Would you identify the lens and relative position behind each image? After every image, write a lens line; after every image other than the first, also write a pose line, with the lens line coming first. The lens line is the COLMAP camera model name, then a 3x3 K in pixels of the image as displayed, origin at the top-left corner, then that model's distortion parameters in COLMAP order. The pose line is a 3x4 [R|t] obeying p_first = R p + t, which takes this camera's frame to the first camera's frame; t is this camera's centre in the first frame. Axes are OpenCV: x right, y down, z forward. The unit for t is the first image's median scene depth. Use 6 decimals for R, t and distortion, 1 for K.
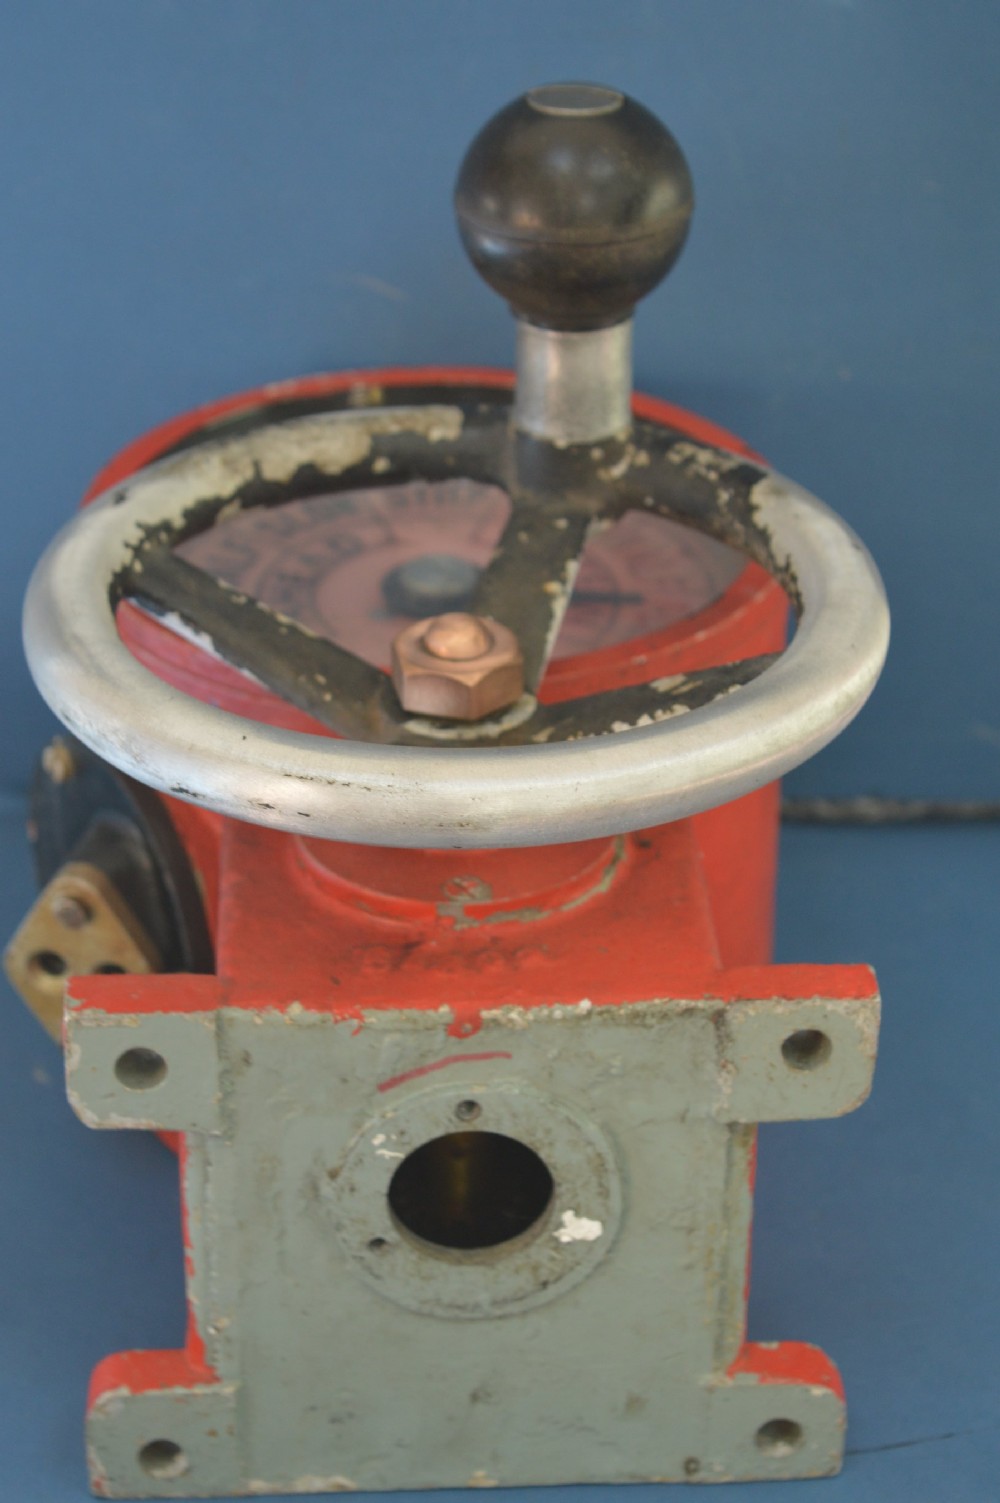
lens RADIAL K [[3313.9, 0, 504.1], [0, 3313.9, 776.8], [0, 0, 1]] dist [0.076629, -0.048434]
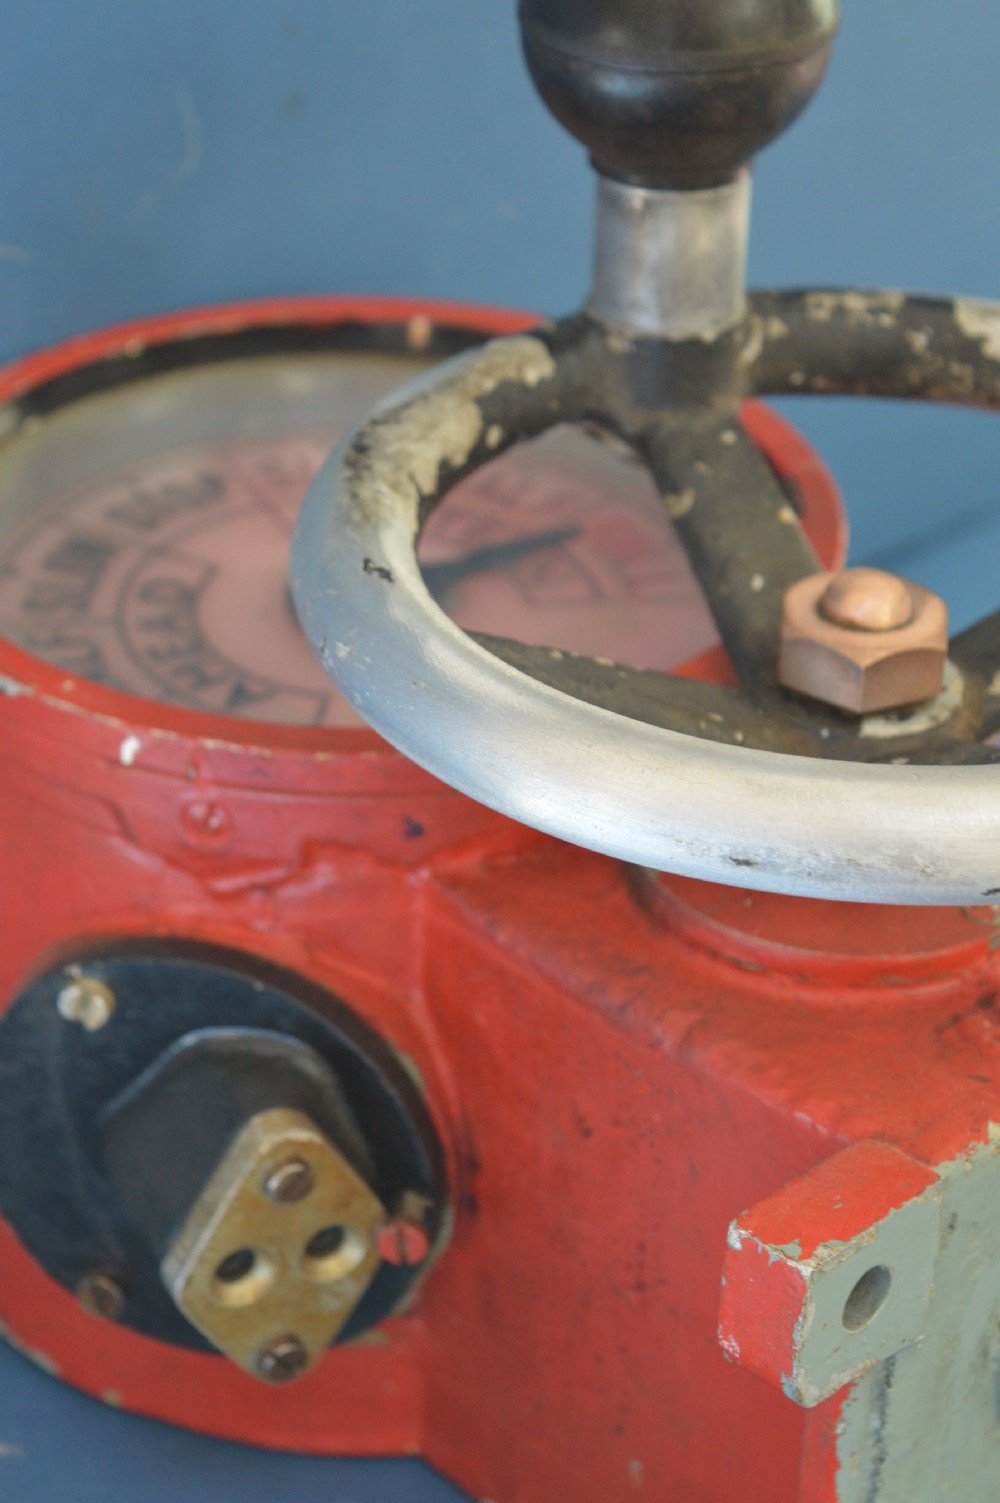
lens RADIAL K [[3313.9, 0, 504.1], [0, 3313.9, 776.8], [0, 0, 1]] dist [0.076629, -0.048434]
pose [[0.748644, -0.341005, 0.568550, -0.520064], [0.318509, 0.937122, 0.142668, -0.138806], [-0.581451, 0.074281, 0.810183, 0.449675]]
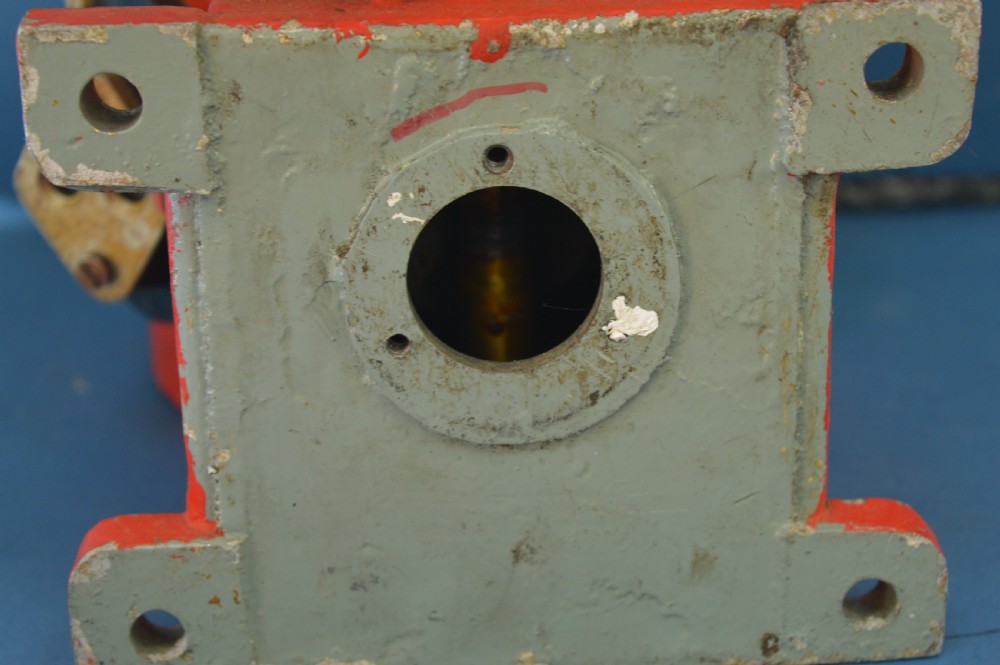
lens RADIAL K [[2204.8, 0, 500.0], [0, 2204.8, 332.5], [0, 0, 1]] dist [0.076629, -0.048434]
pose [[0.999357, -0.026304, -0.024353, 0.002342], [0.021805, 0.985295, -0.169464, 0.238017], [0.028453, 0.168824, 0.985236, 0.443198]]
